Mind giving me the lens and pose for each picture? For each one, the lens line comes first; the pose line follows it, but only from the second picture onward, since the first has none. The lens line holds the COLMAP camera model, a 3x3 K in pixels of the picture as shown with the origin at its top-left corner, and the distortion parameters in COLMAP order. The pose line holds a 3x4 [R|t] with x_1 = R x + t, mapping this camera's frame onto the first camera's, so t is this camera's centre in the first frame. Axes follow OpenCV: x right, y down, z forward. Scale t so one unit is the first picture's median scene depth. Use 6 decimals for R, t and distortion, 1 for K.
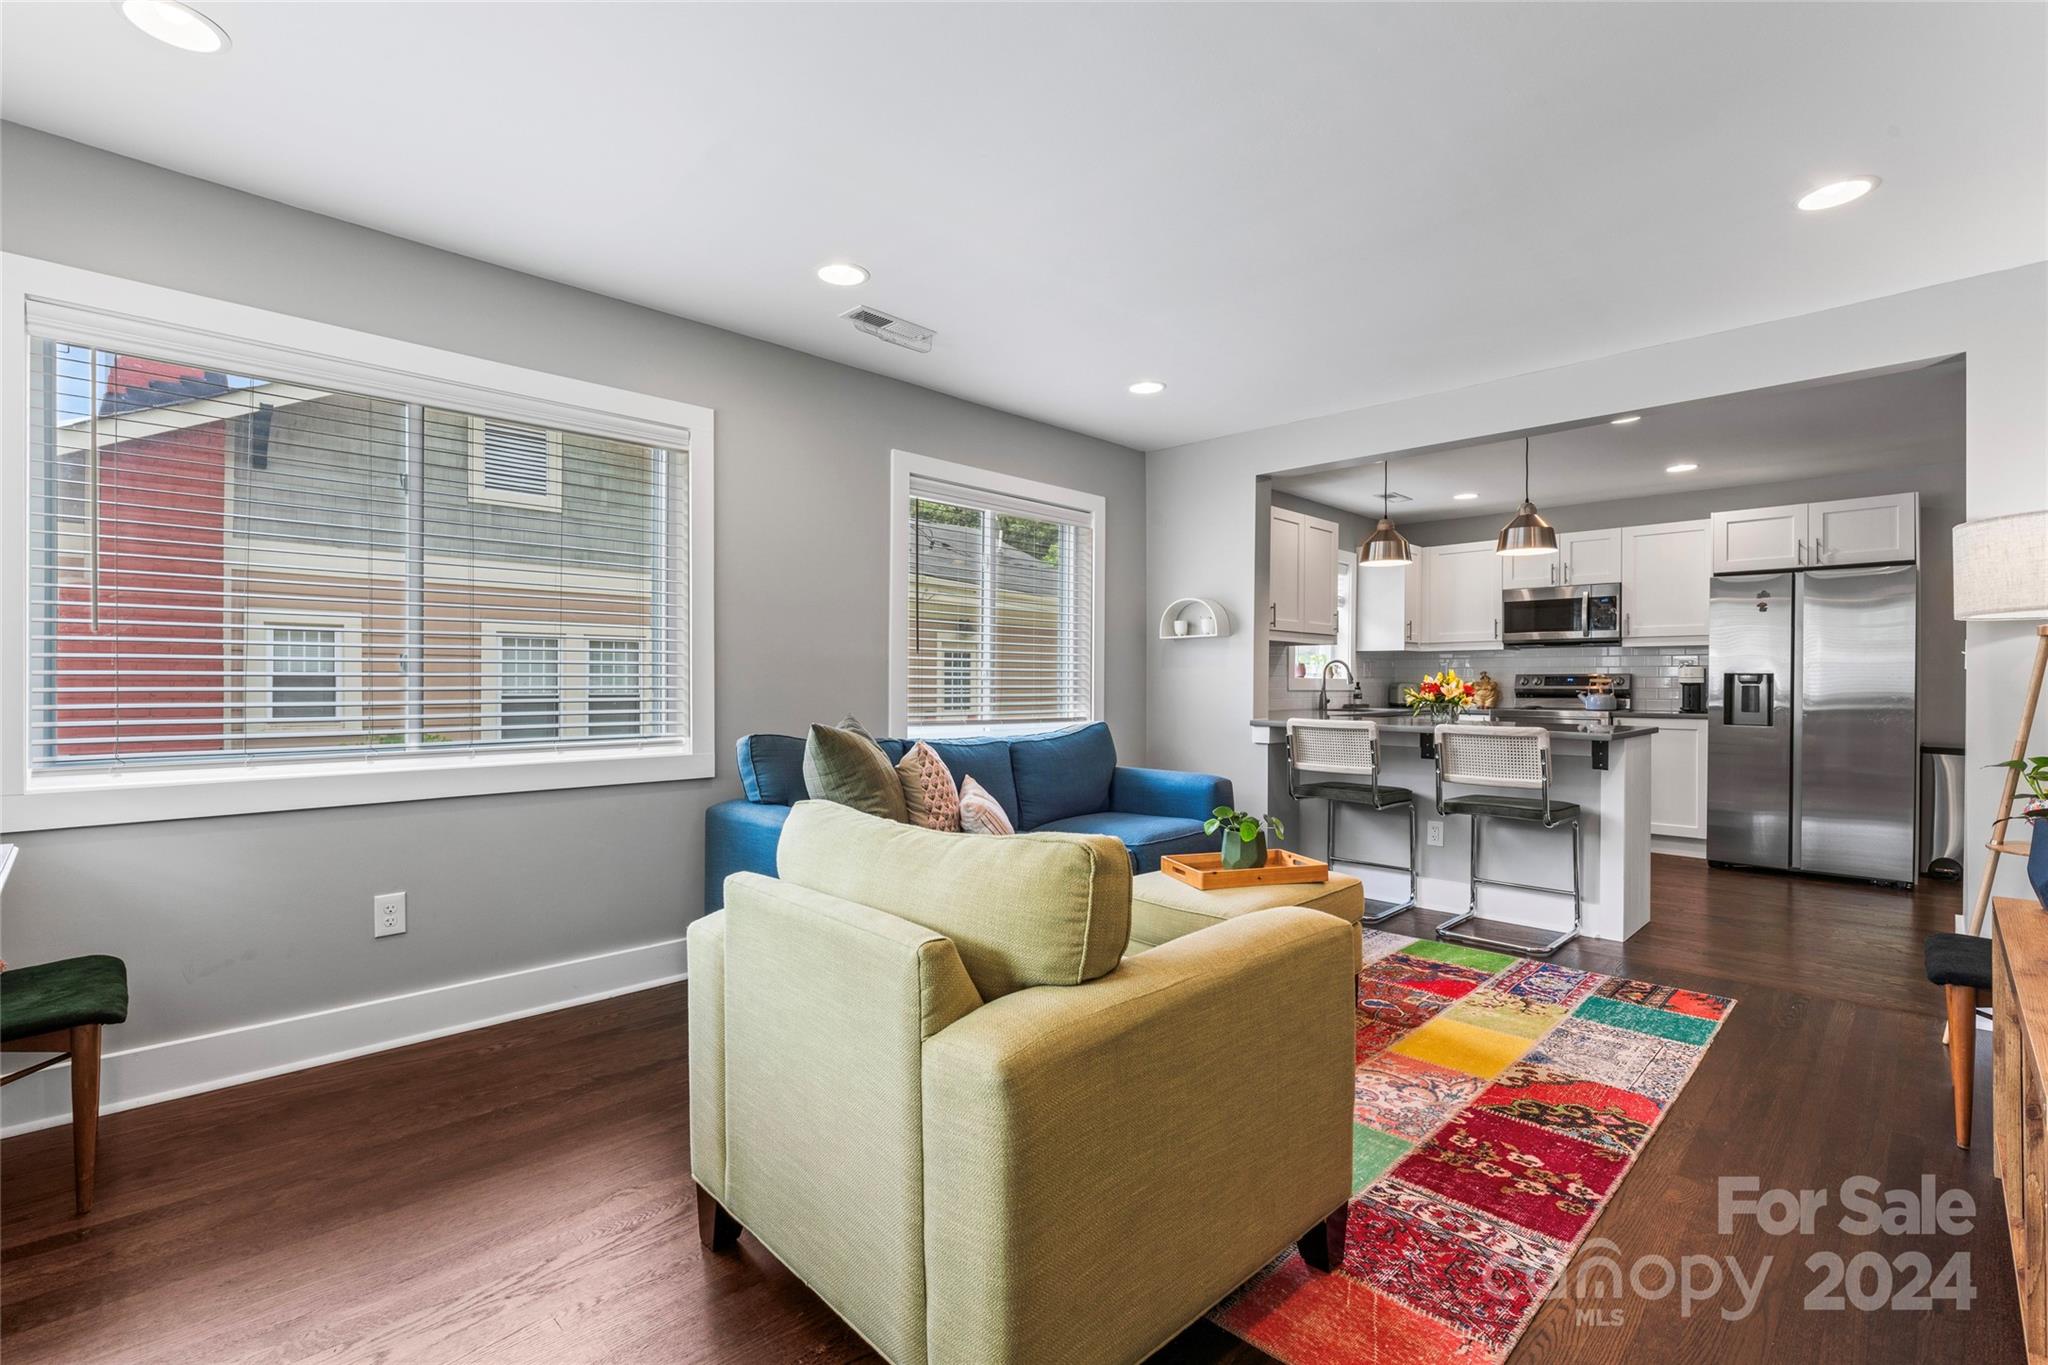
lens RADIAL K [[924.5, 0, 1015.2], [0, 924.5, 685.7], [0, 0, 1]] dist [-0.007685, 0.001417]
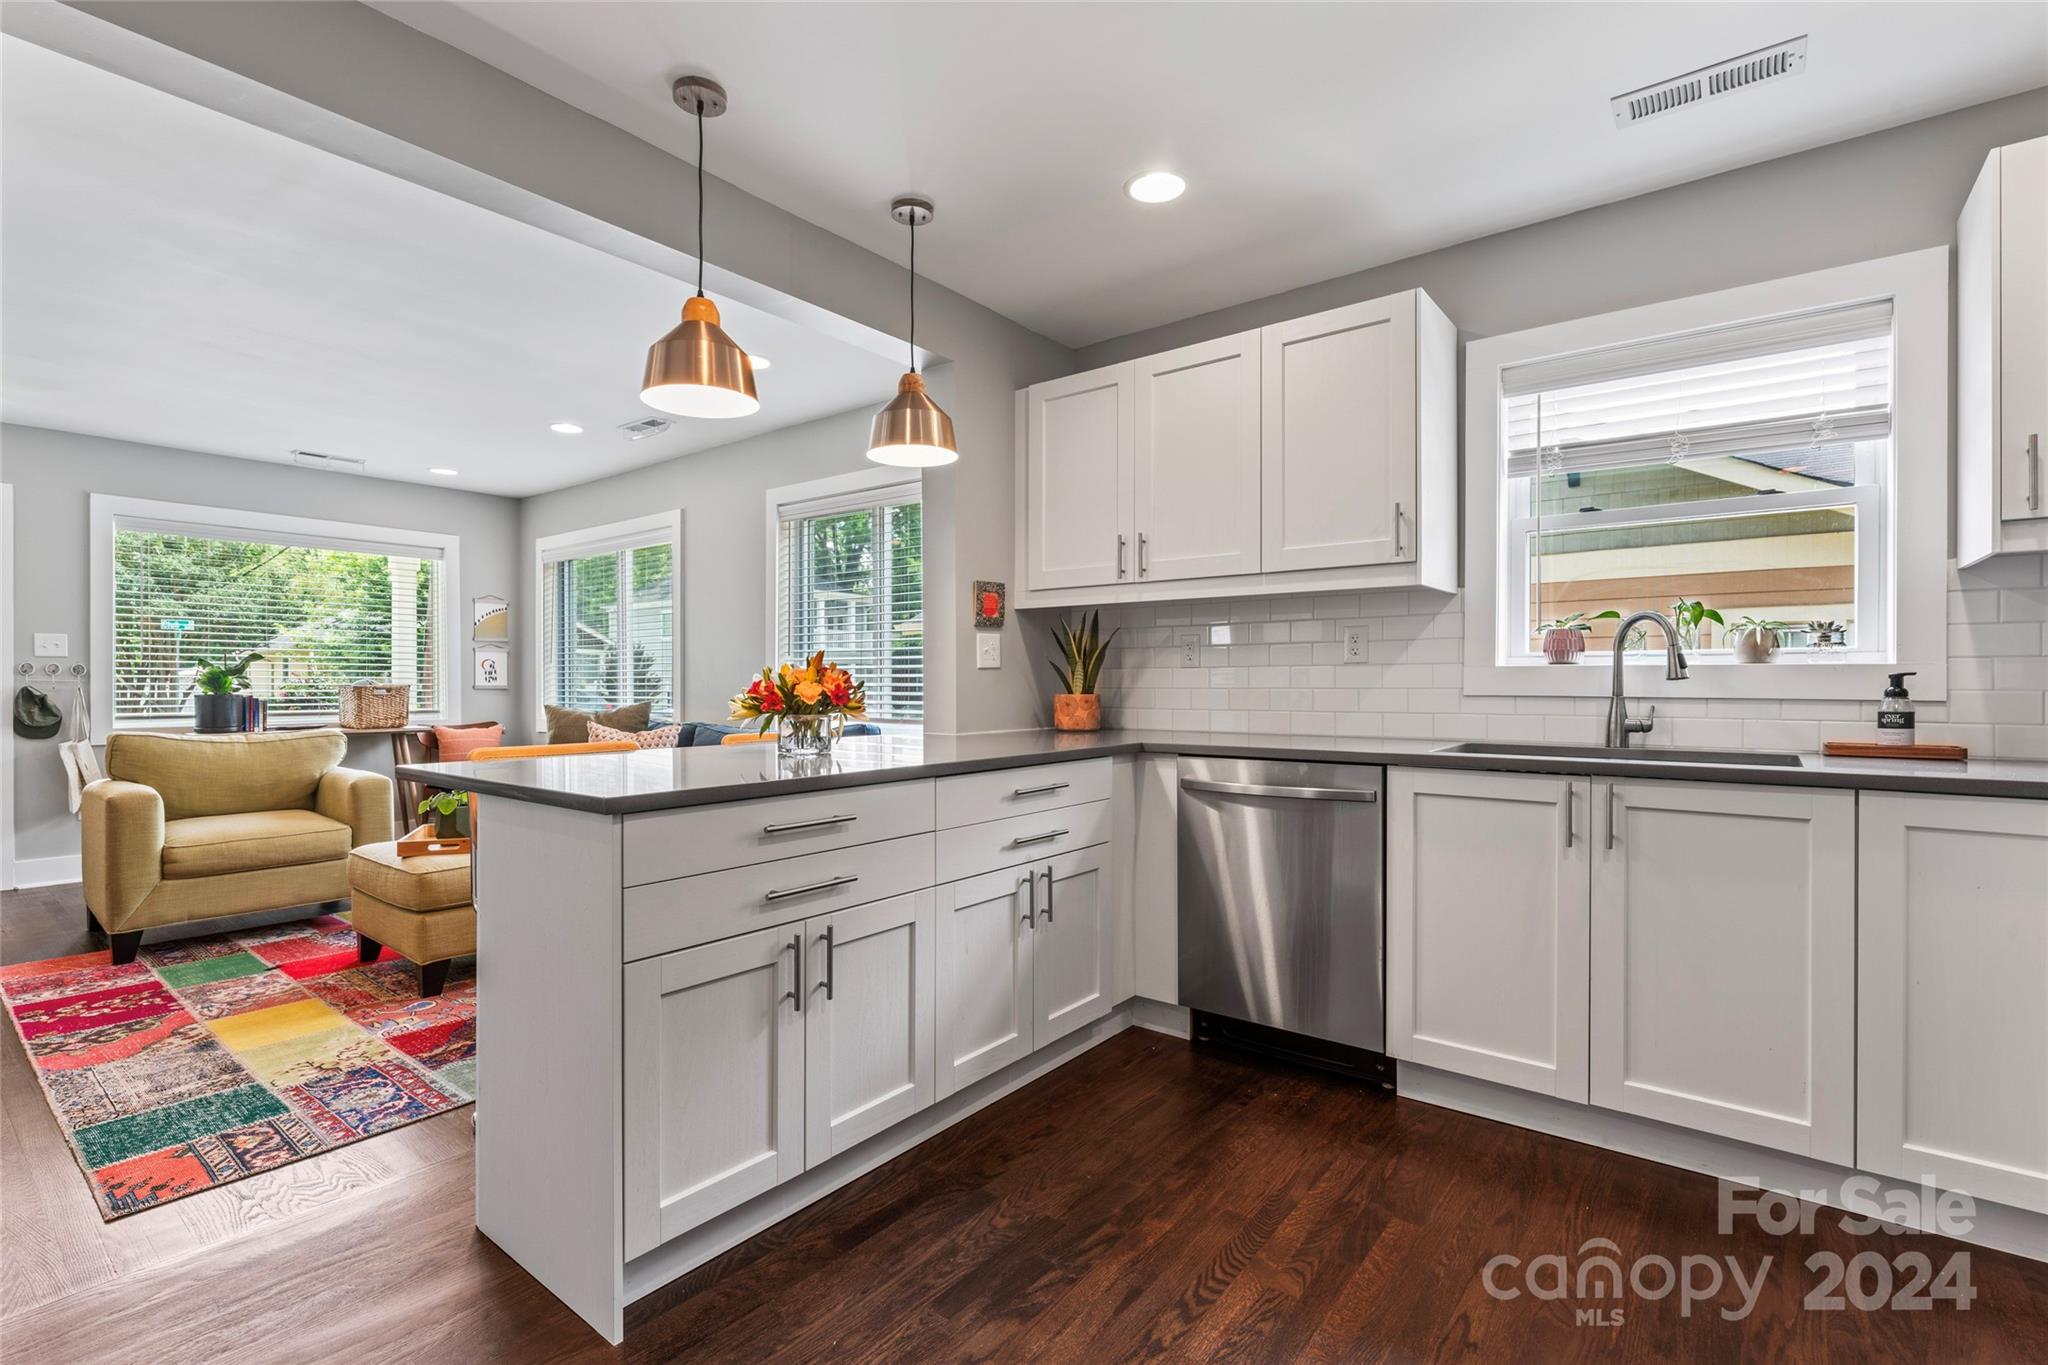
lens RADIAL K [[924.5, 0, 1018.7], [0, 924.5, 689.3], [0, 0, 1]] dist [-0.007685, 0.001417]
pose [[0.122230, 0.006053, -0.992483, 1.358780], [-0.002797, 0.999980, 0.005754, 0.001195], [0.992498, 0.002072, 0.122244, 1.426948]]
